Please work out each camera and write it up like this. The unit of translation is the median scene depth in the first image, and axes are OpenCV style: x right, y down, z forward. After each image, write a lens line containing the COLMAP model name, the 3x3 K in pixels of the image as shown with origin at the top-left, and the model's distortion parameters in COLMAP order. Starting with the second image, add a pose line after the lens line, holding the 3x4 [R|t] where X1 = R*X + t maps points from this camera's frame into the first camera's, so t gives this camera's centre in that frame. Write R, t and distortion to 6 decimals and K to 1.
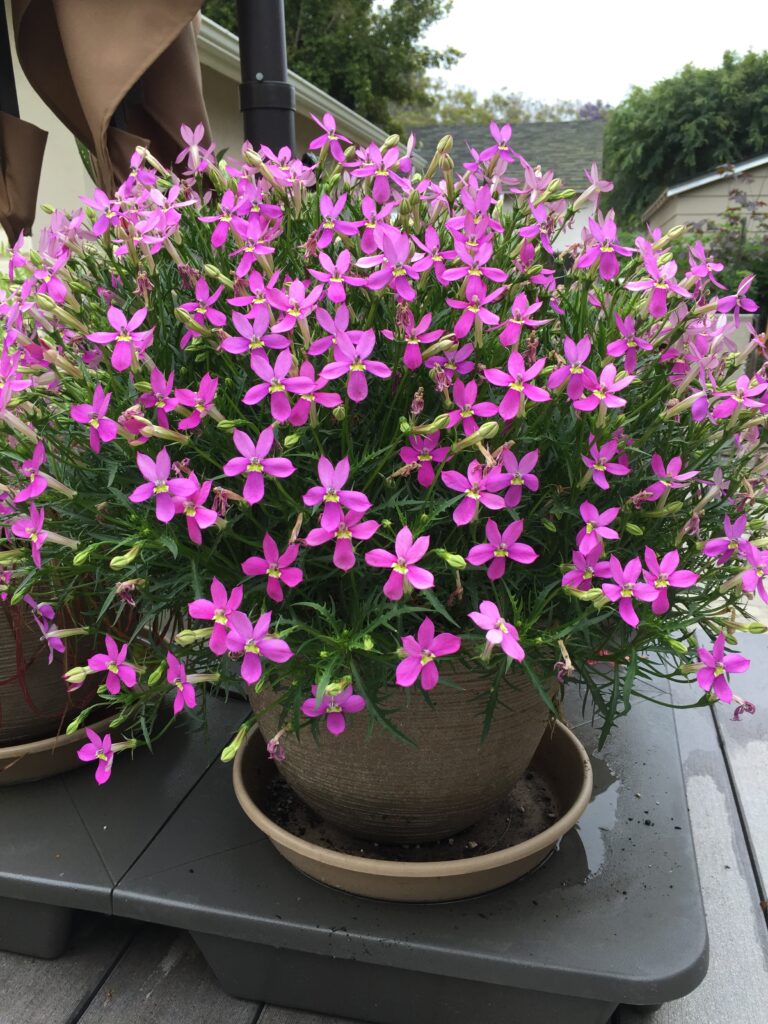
lens RADIAL K [[853.2, 0, 389.1], [0, 853.2, 519.0], [0, 0, 1]] dist [0.018372, -0.000154]
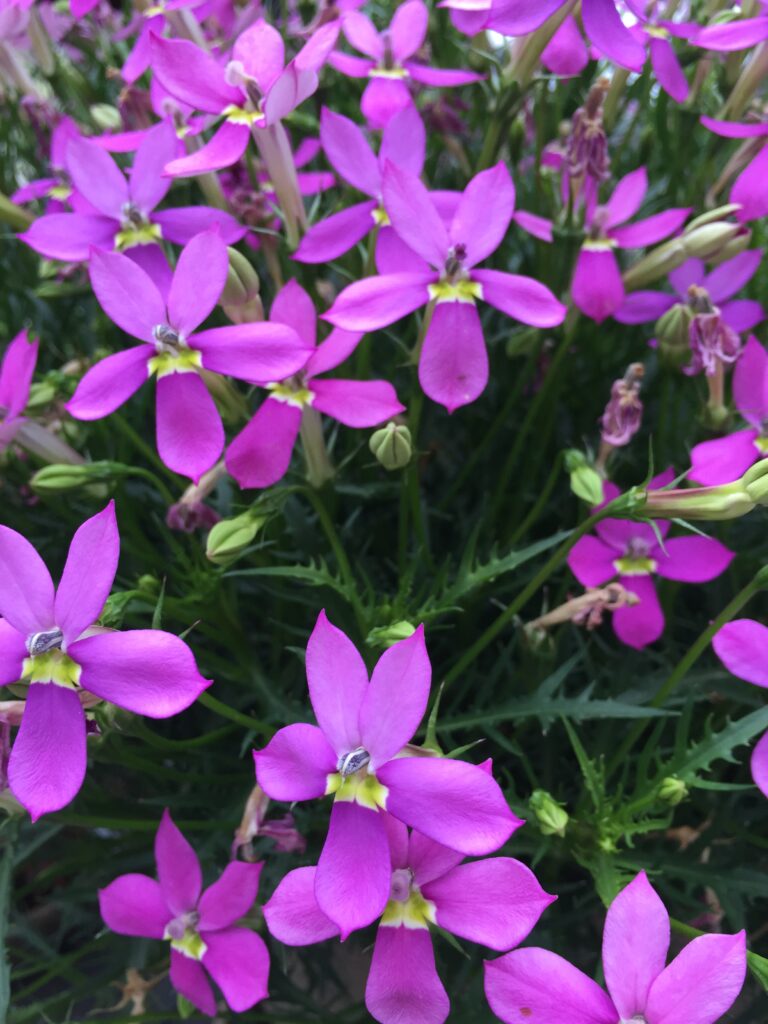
lens RADIAL K [[853.2, 0, 377.0], [0, 853.2, 510.5], [0, 0, 1]] dist [0.018372, -0.000154]
pose [[0.996578, 0.004086, -0.082555, -0.038435], [-0.006152, 0.999674, -0.024788, -0.092910], [0.082427, 0.025211, 0.996278, 0.694216]]
